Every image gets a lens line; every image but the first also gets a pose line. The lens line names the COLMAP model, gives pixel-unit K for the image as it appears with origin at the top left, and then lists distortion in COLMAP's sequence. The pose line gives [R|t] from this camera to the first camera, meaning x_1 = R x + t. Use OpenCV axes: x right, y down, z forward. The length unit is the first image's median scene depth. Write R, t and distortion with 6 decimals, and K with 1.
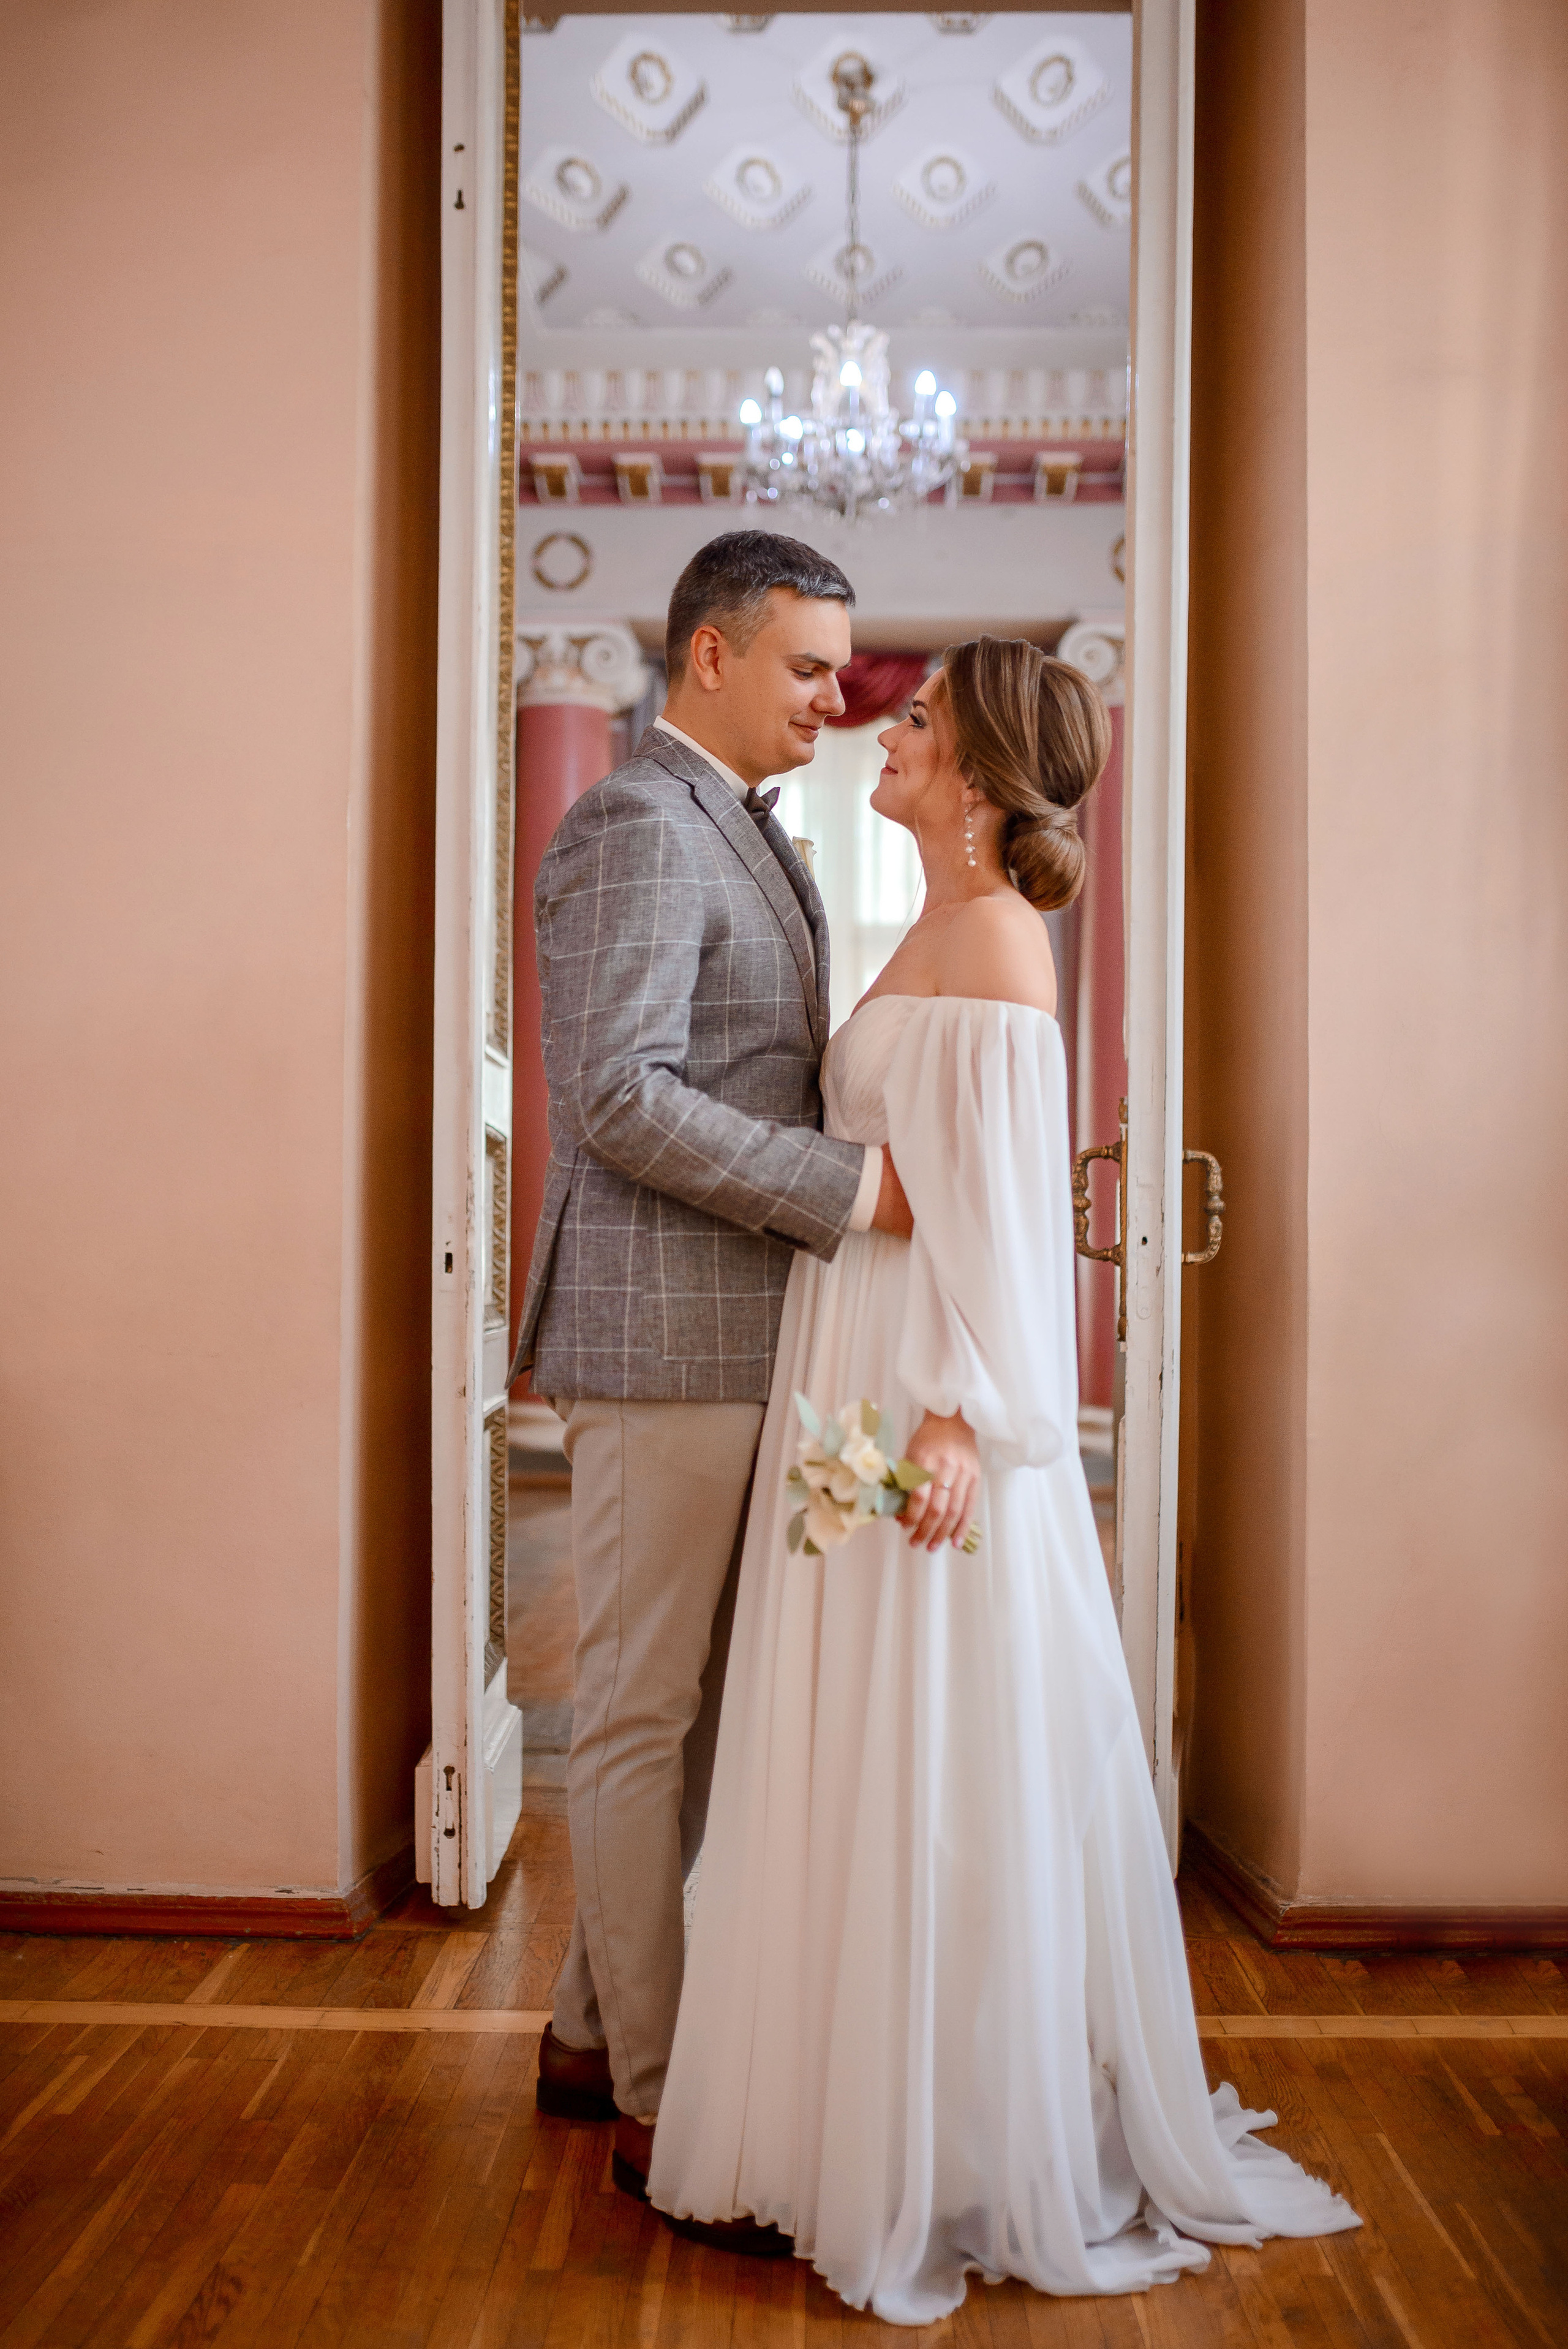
lens RADIAL K [[2389.7, 0, 799.7], [0, 2389.7, 1178.7], [0, 0, 1]] dist [0.009263, 0.004253]
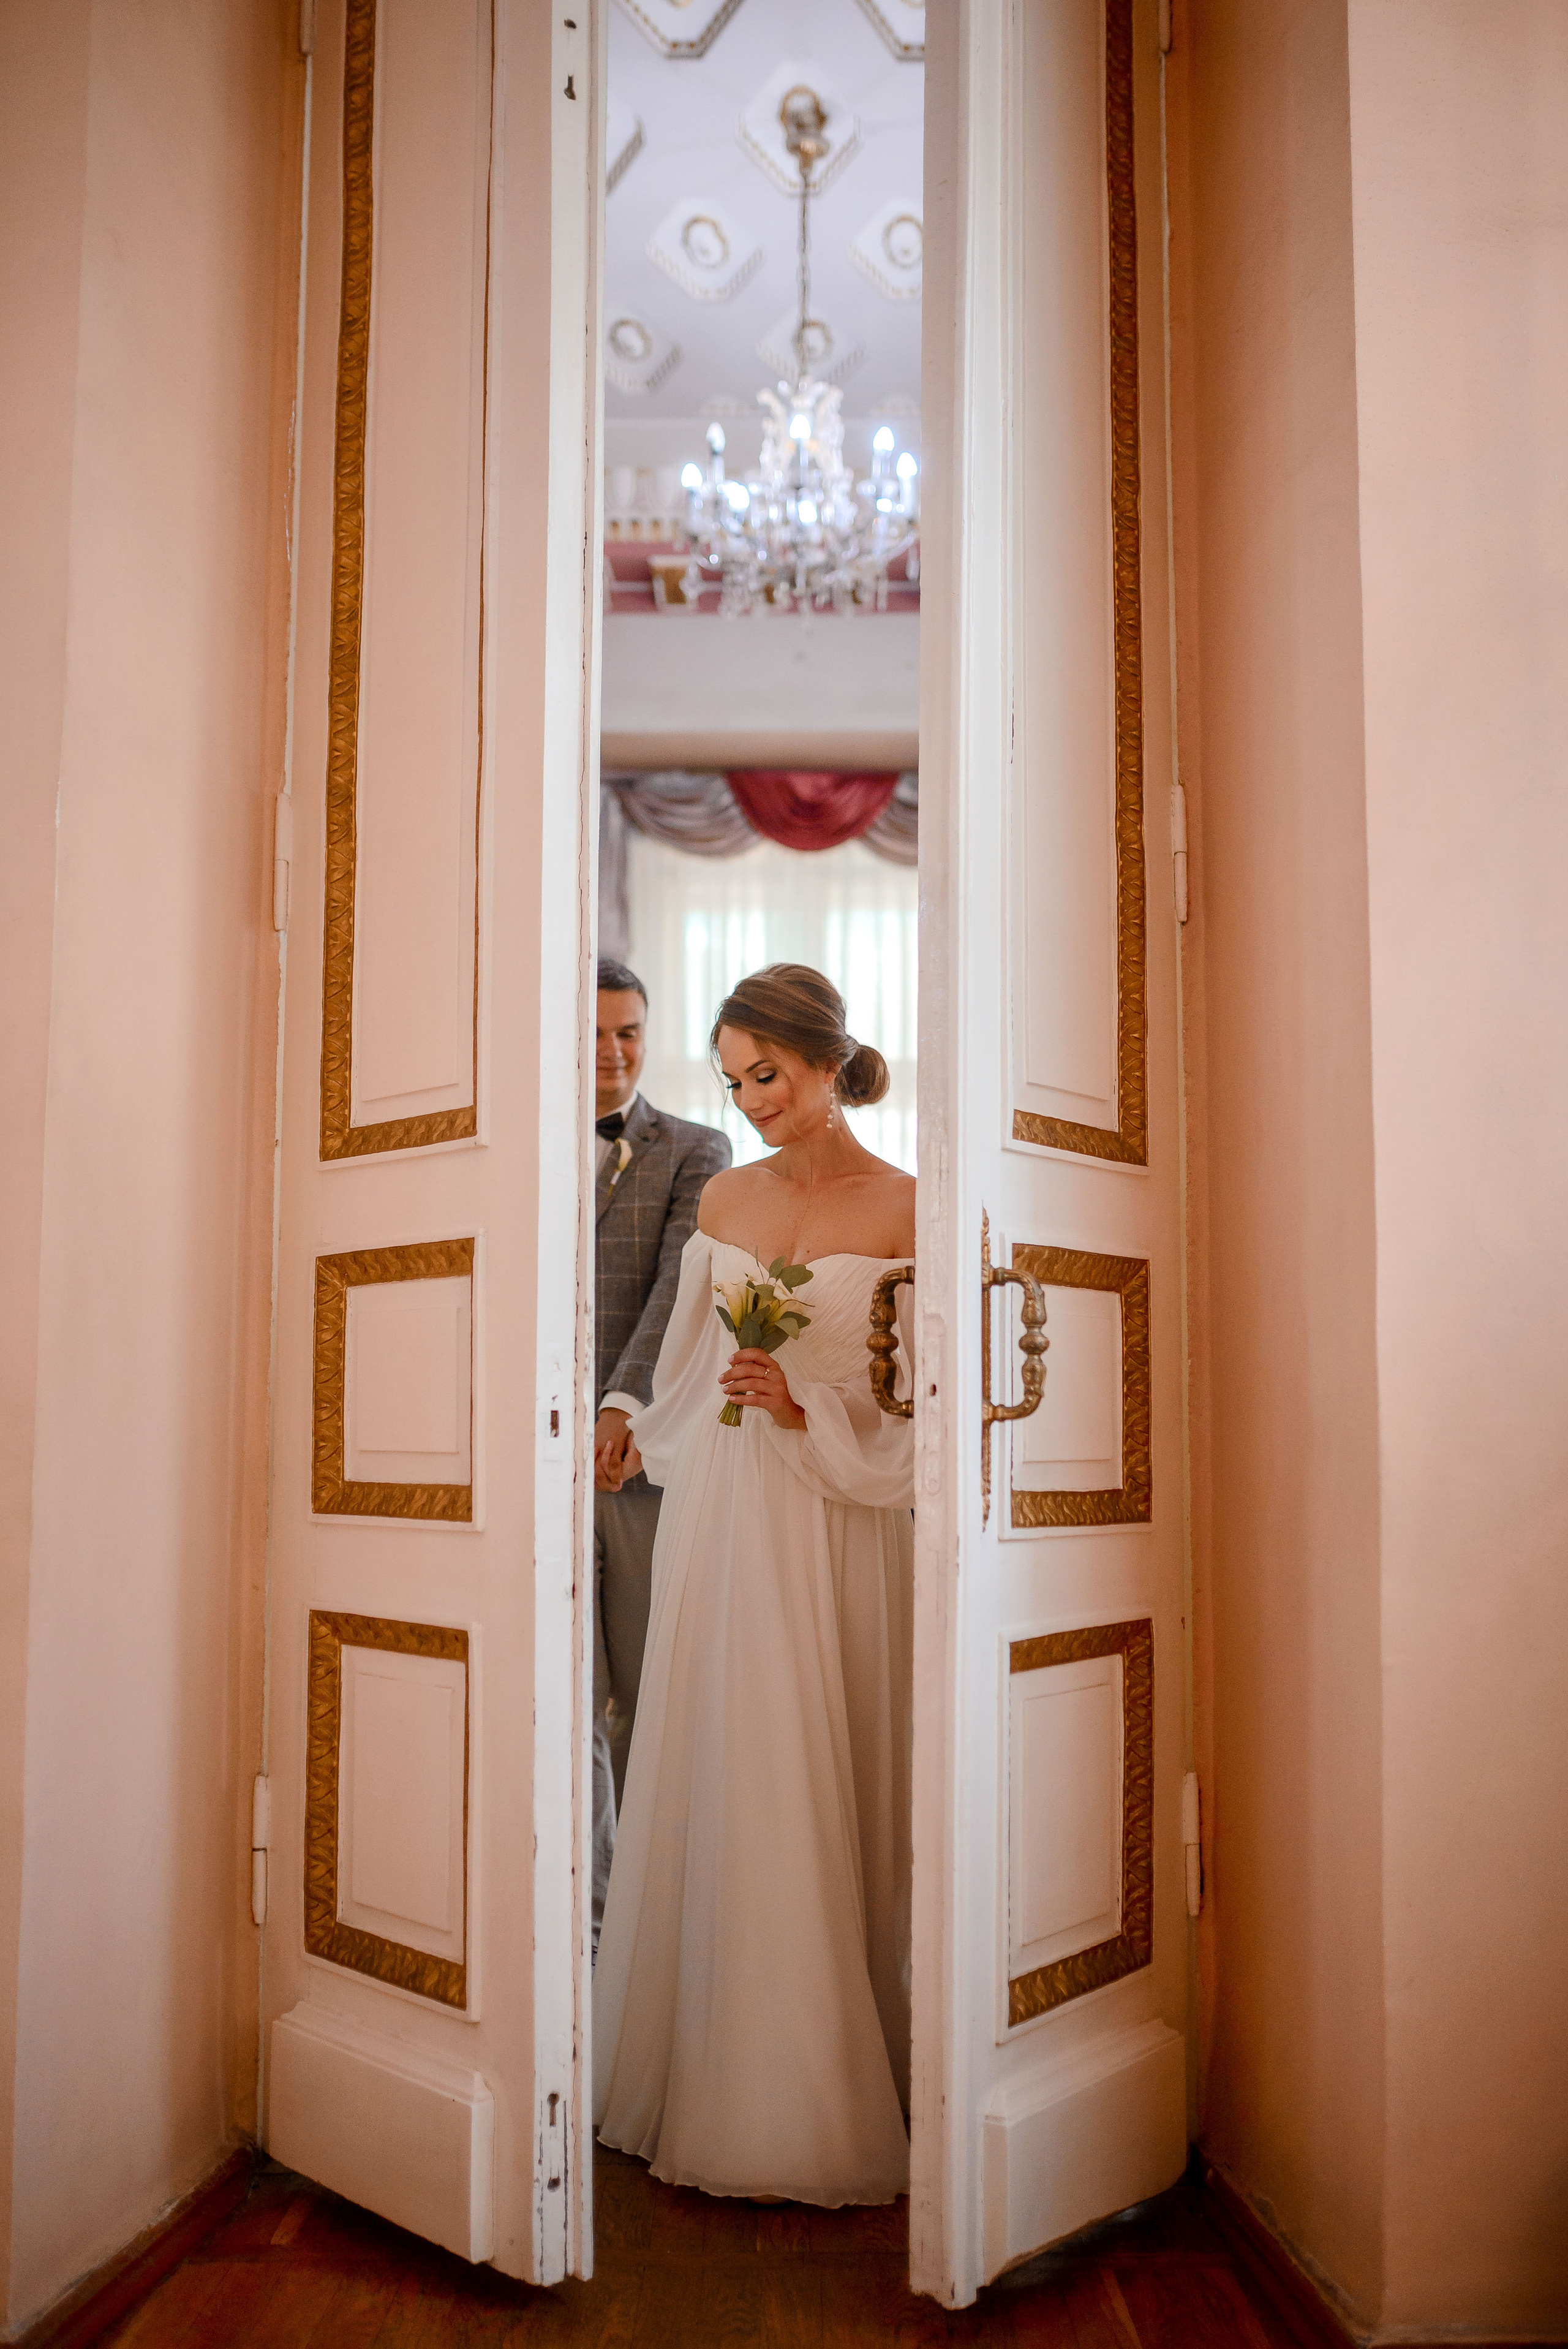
lens RADIAL K [[2389.7, 0, 799.7], [0, 2389.7, 1178.7], [0, 0, 1]] dist [0.009263, 0.004253]
pose [[0.999974, -0.001540, 0.007061, 0.013600], [0.002002, 0.997826, -0.065877, 0.004778], [-0.006944, 0.065889, 0.997803, 0.113973]]
